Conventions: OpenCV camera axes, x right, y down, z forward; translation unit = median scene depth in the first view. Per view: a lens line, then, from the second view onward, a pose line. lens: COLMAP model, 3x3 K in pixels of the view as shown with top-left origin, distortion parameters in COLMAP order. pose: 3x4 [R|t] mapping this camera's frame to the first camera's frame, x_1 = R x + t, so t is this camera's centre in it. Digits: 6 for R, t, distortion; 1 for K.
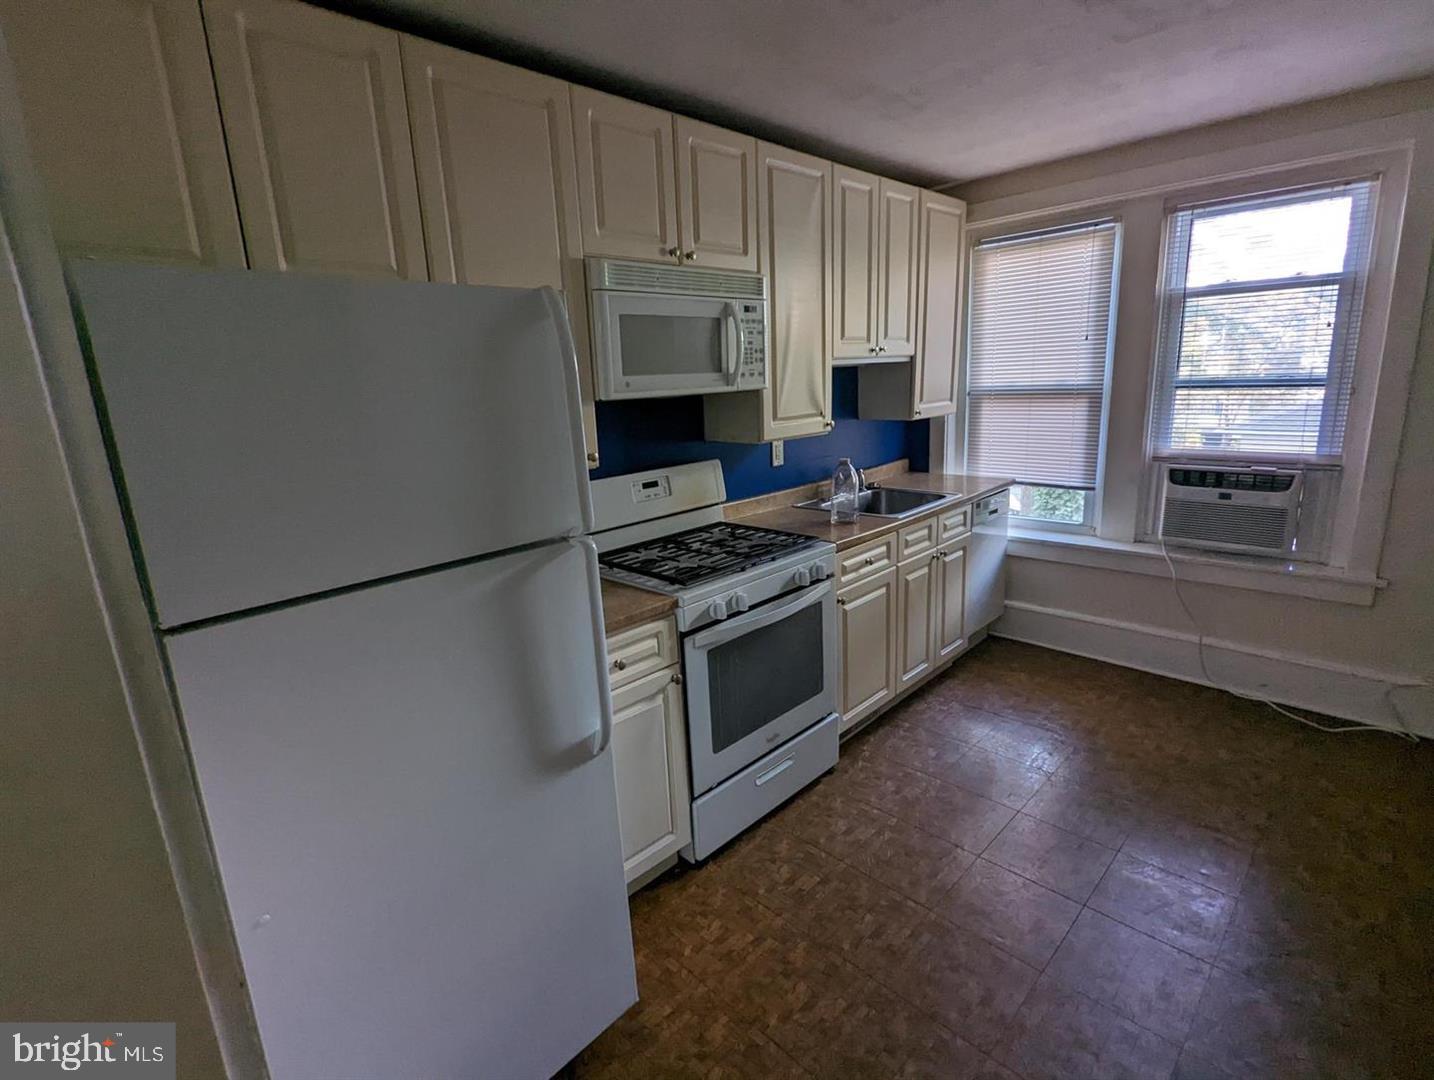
lens RADIAL K [[690.2, 0, 708.5], [0, 690.2, 534.8], [0, 0, 1]] dist [0.009350, -0.007874]
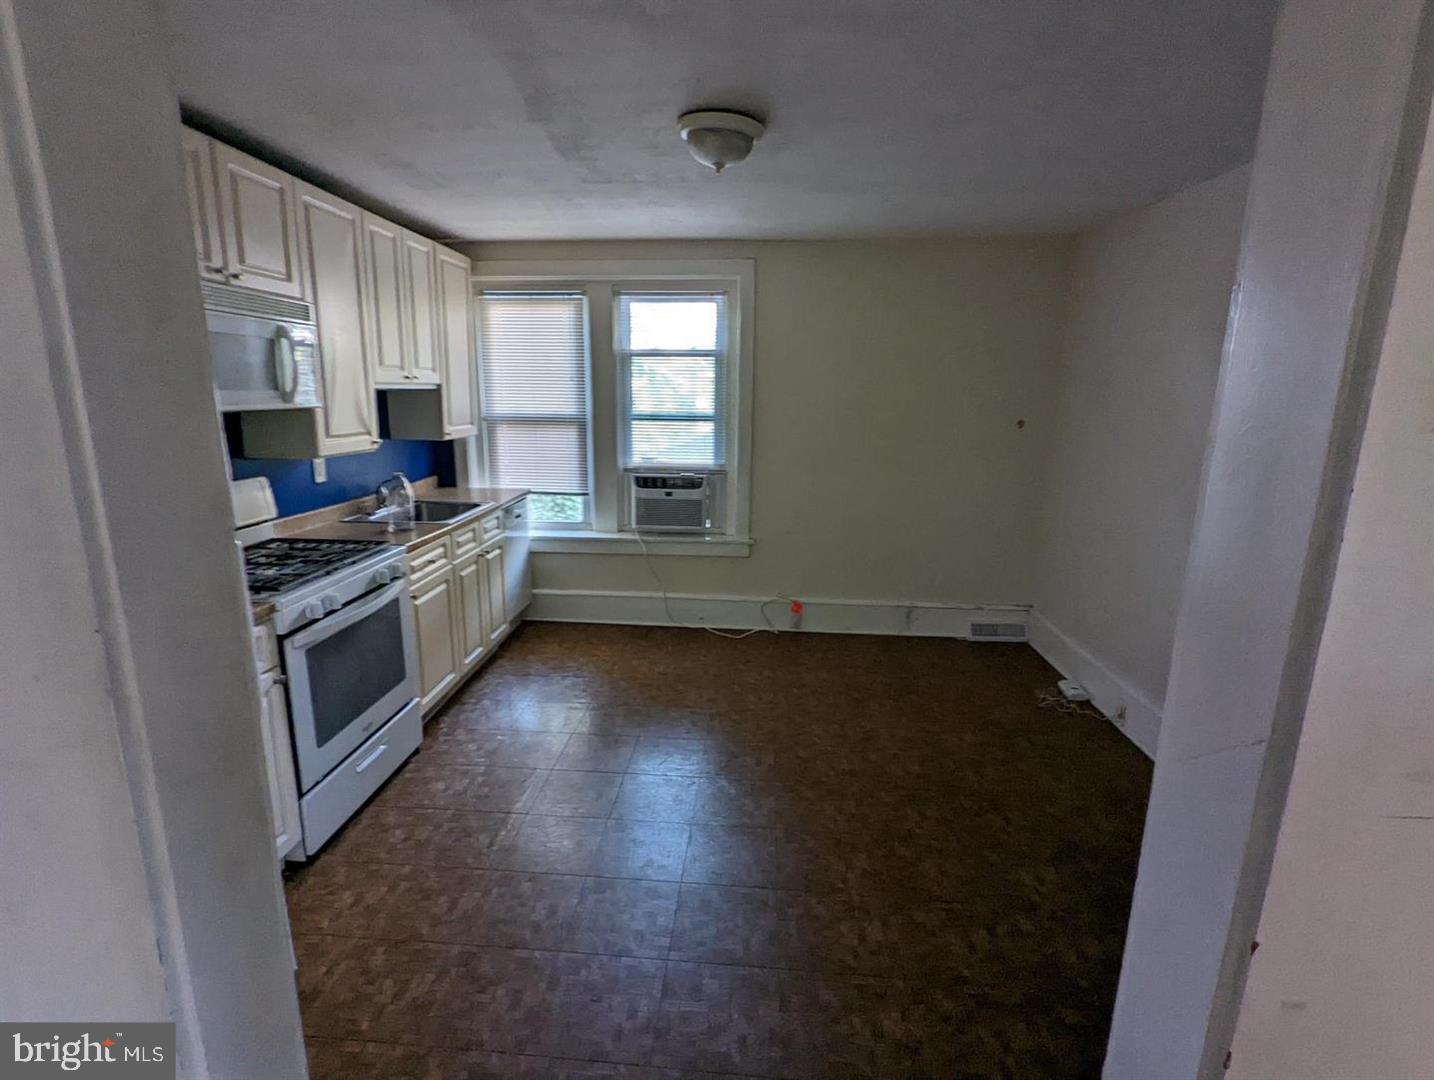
lens RADIAL K [[690.2, 0, 708.5], [0, 690.2, 534.8], [0, 0, 1]] dist [0.009350, -0.007874]
pose [[0.754964, -0.079904, 0.650880, -0.156467], [0.103645, 0.994613, 0.001882, 0.038832], [-0.647524, 0.066040, 0.759178, -0.165796]]
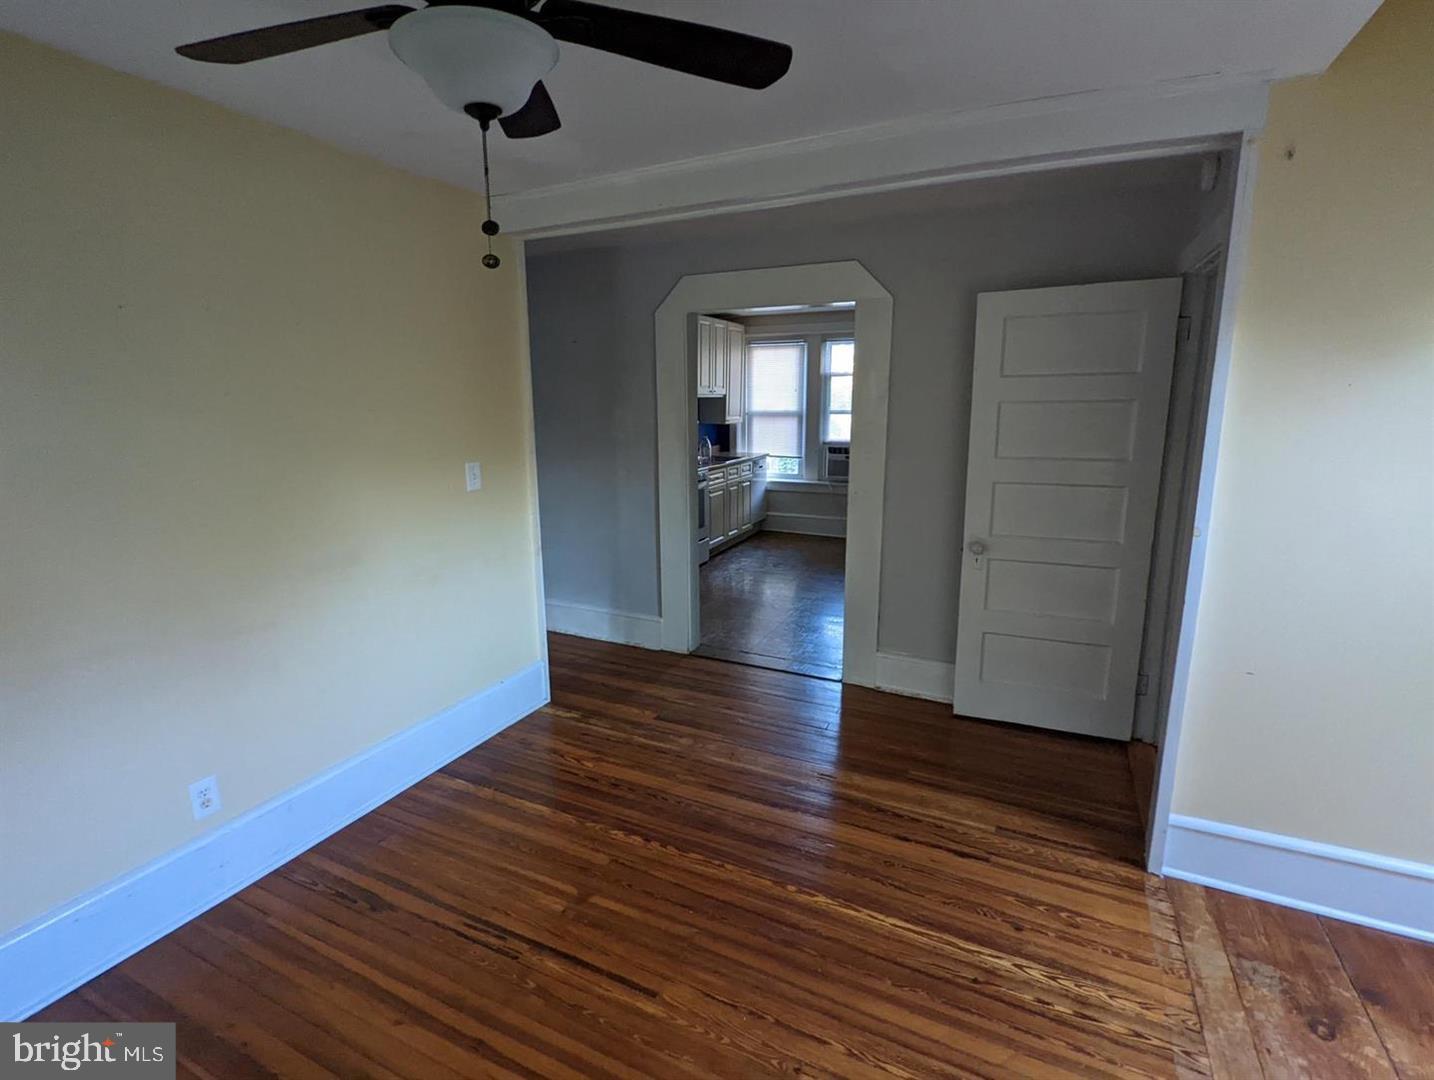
lens RADIAL K [[690.2, 0, 708.5], [0, 690.2, 534.8], [0, 0, 1]] dist [0.009350, -0.007874]
pose [[0.941948, -0.022004, 0.335036, -0.589456], [0.035060, 0.998841, -0.032970, 0.303382], [-0.333922, 0.042802, 0.941628, -1.215979]]
